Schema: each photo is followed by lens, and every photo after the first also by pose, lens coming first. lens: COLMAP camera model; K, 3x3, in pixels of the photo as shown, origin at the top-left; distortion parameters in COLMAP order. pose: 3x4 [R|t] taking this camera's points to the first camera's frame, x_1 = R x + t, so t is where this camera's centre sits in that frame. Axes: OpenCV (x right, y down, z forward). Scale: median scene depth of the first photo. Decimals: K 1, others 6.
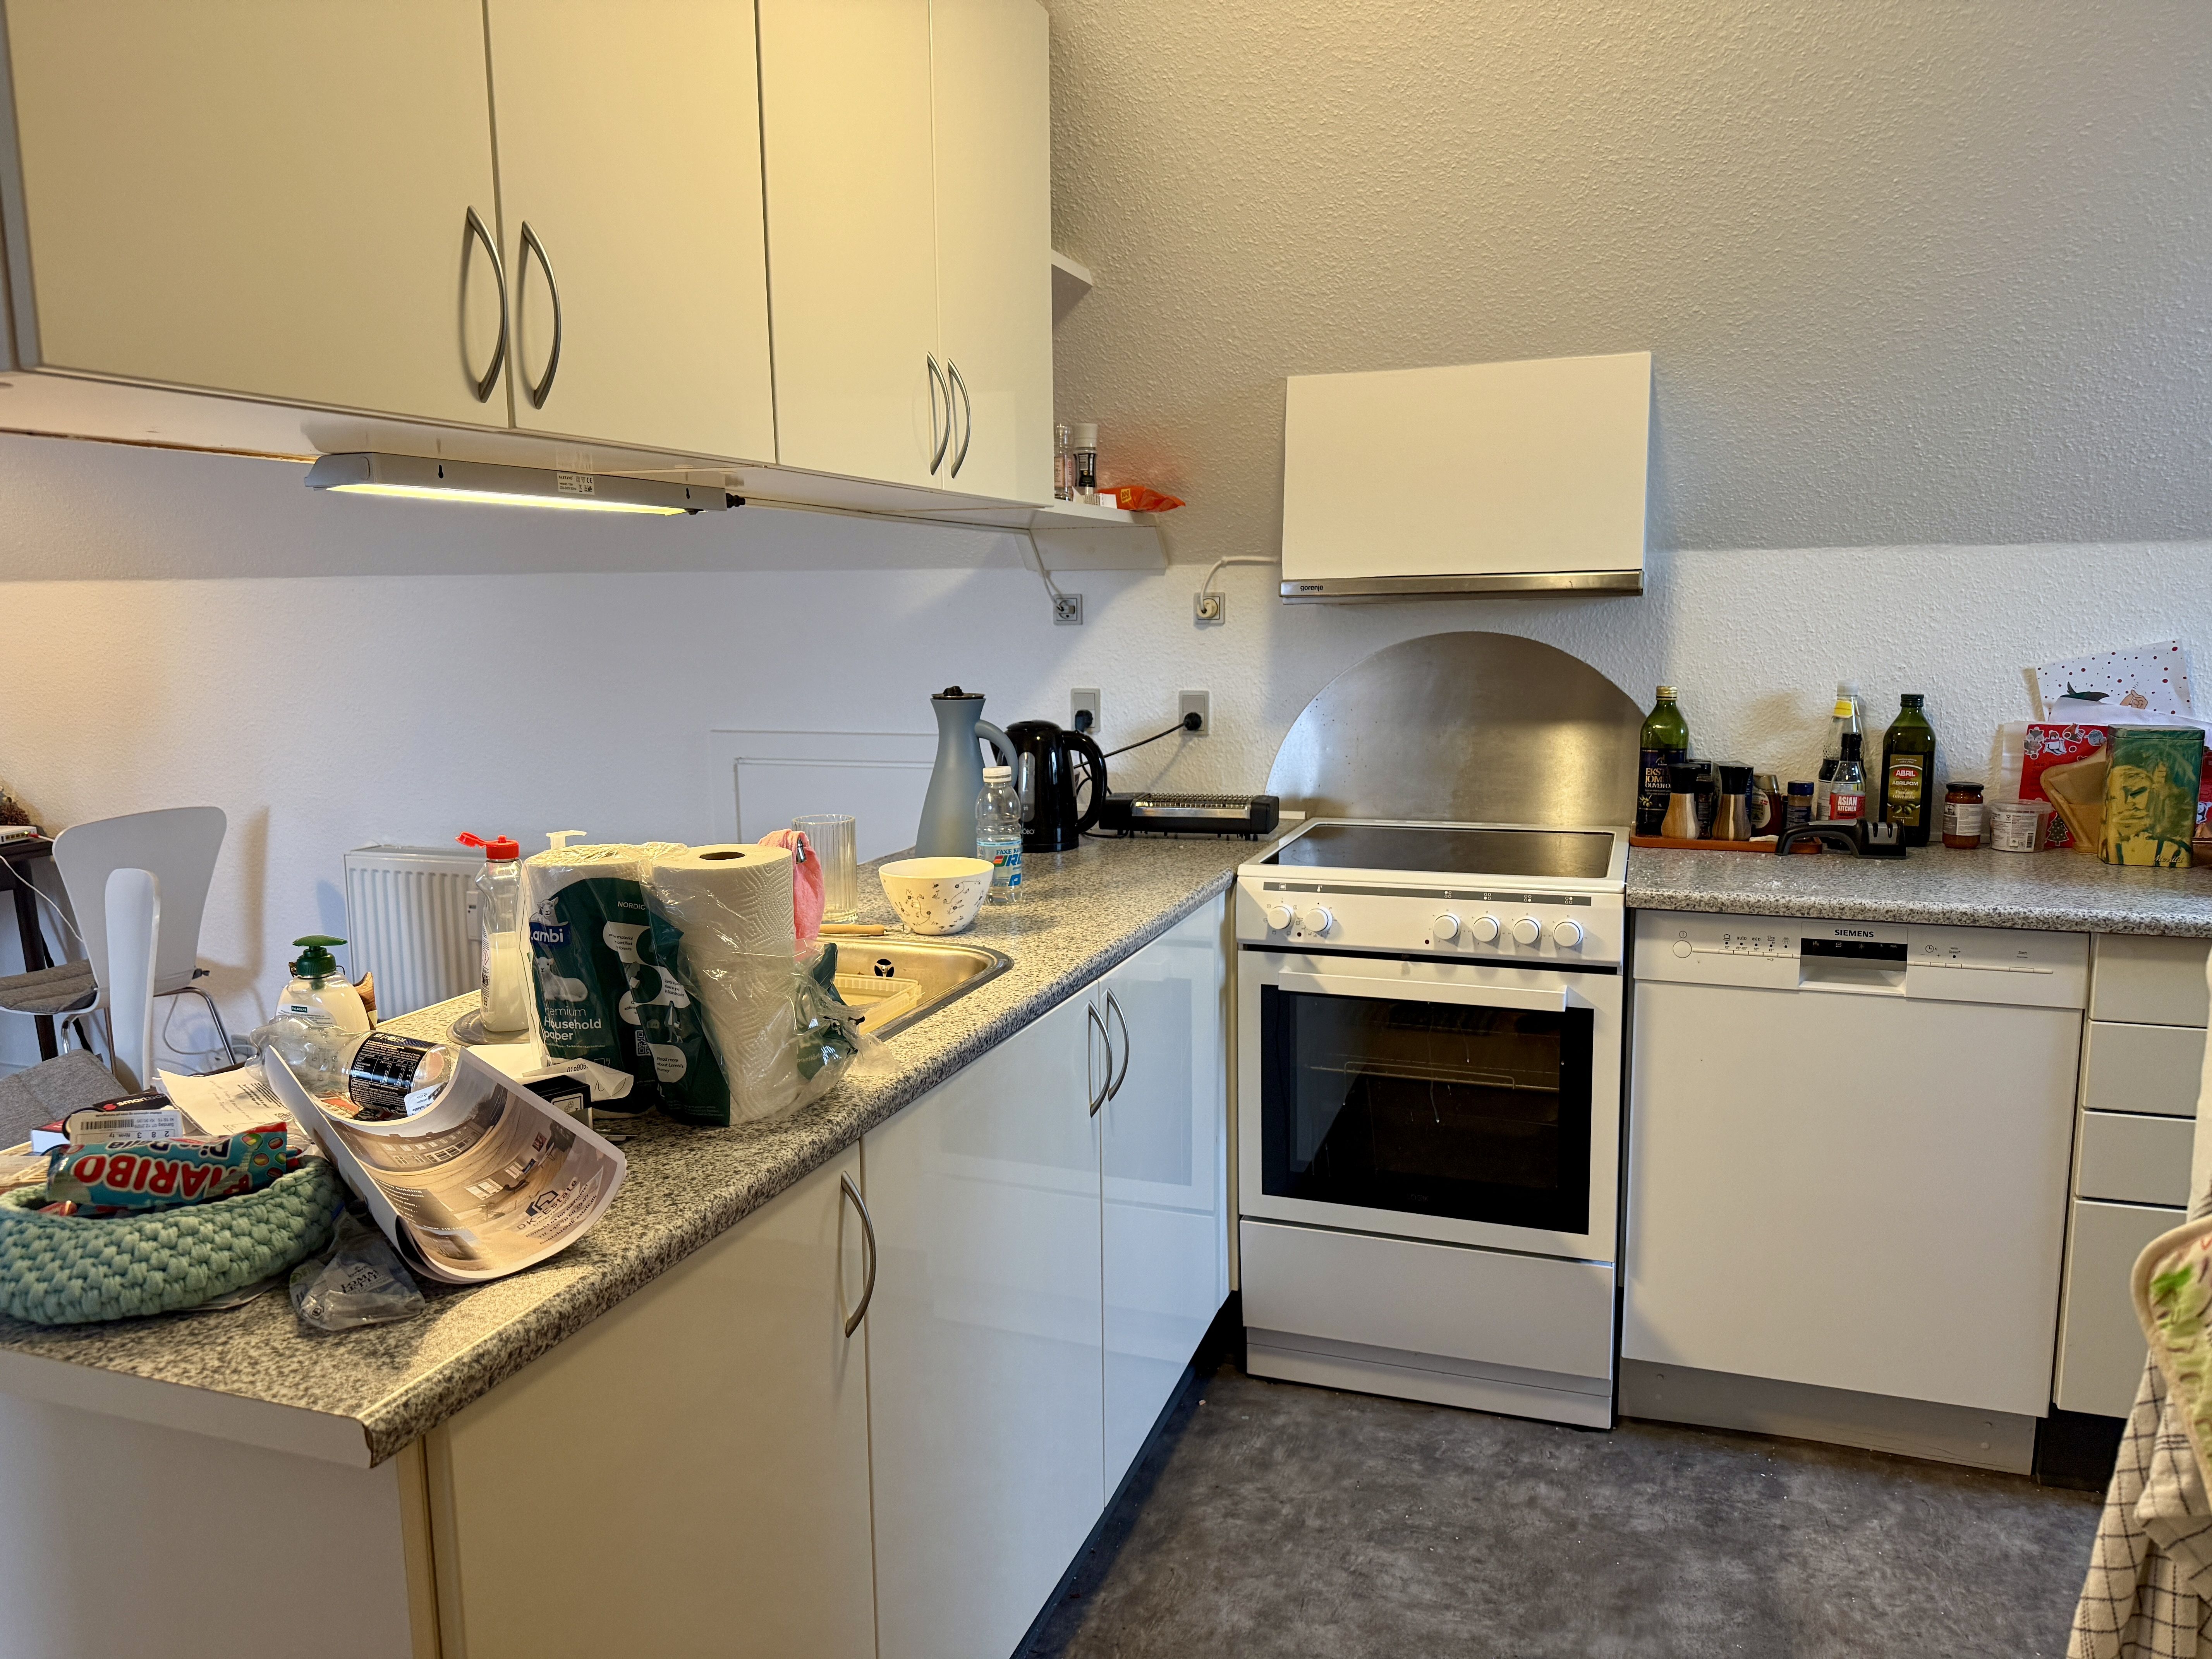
lens RADIAL K [[1562.8, 0, 1108.1], [0, 1562.8, 824.7], [0, 0, 1]] dist [0.020010, -0.023507]
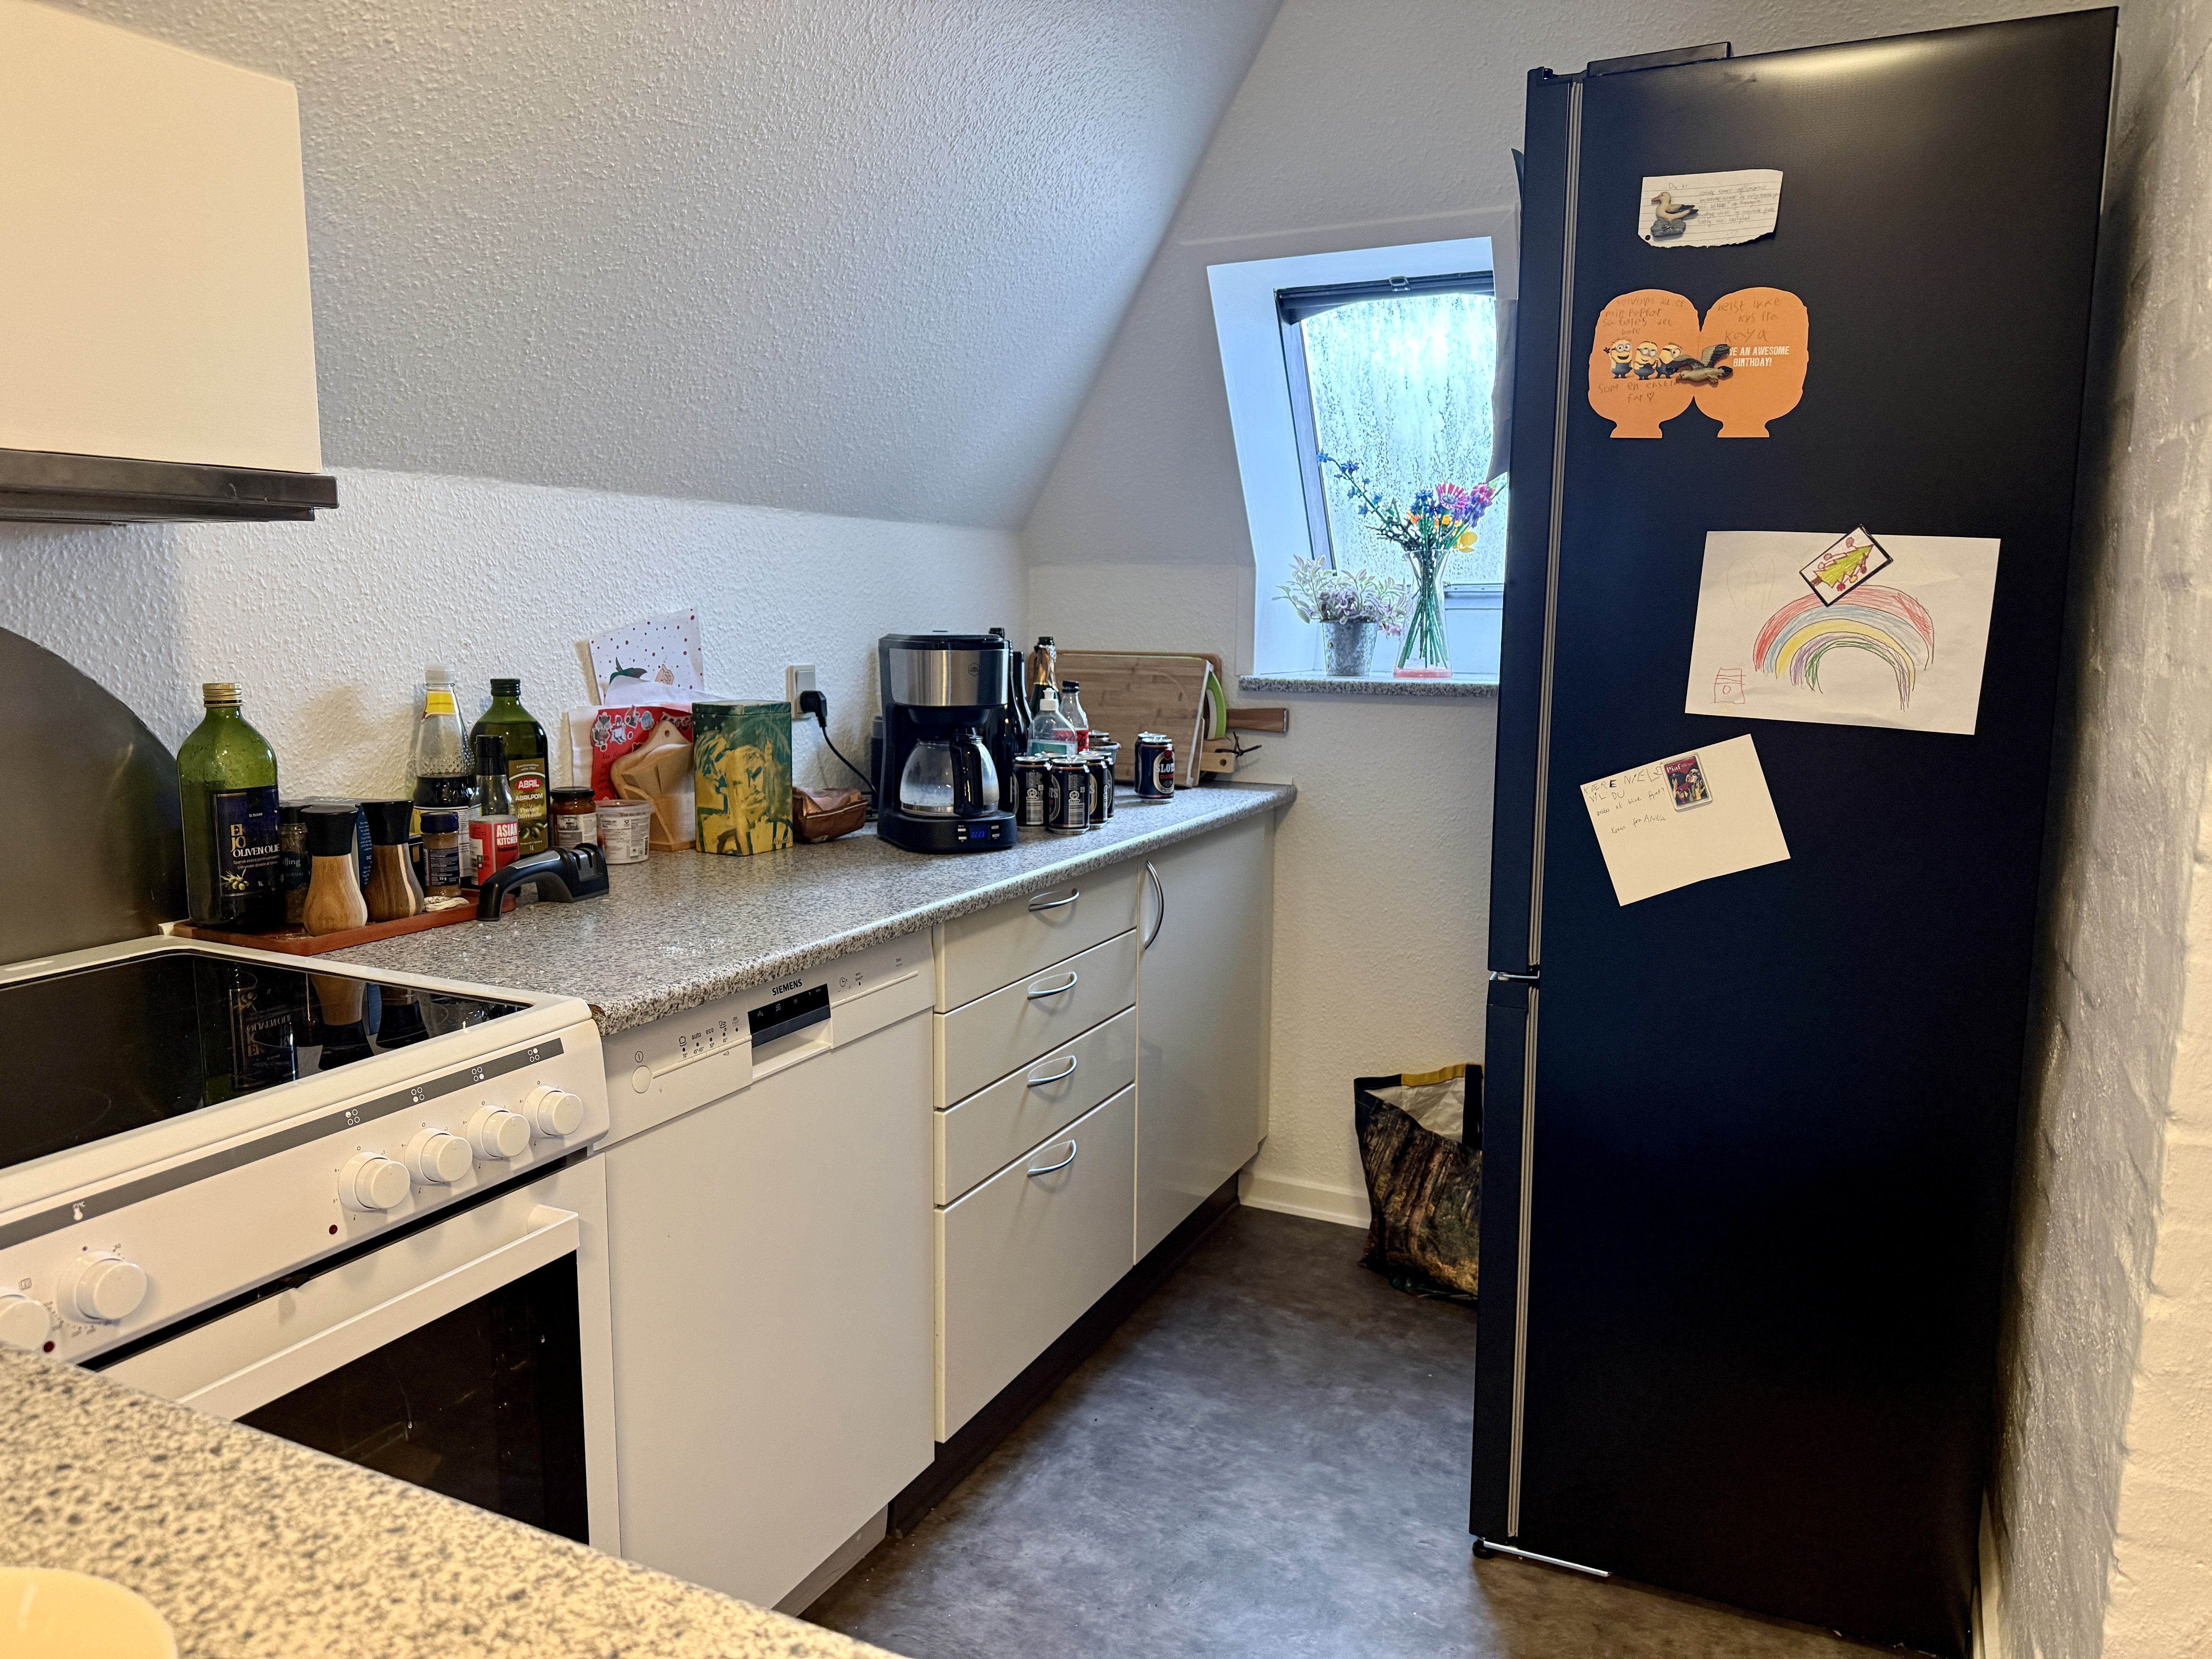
lens RADIAL K [[1562.8, 0, 1113.2], [0, 1562.8, 842.1], [0, 0, 1]] dist [0.020010, -0.023507]
pose [[0.088639, -0.138738, 0.986354, -0.223985], [0.130843, 0.983293, 0.126549, -0.068434], [-0.987433, 0.117840, 0.105311, 0.696091]]
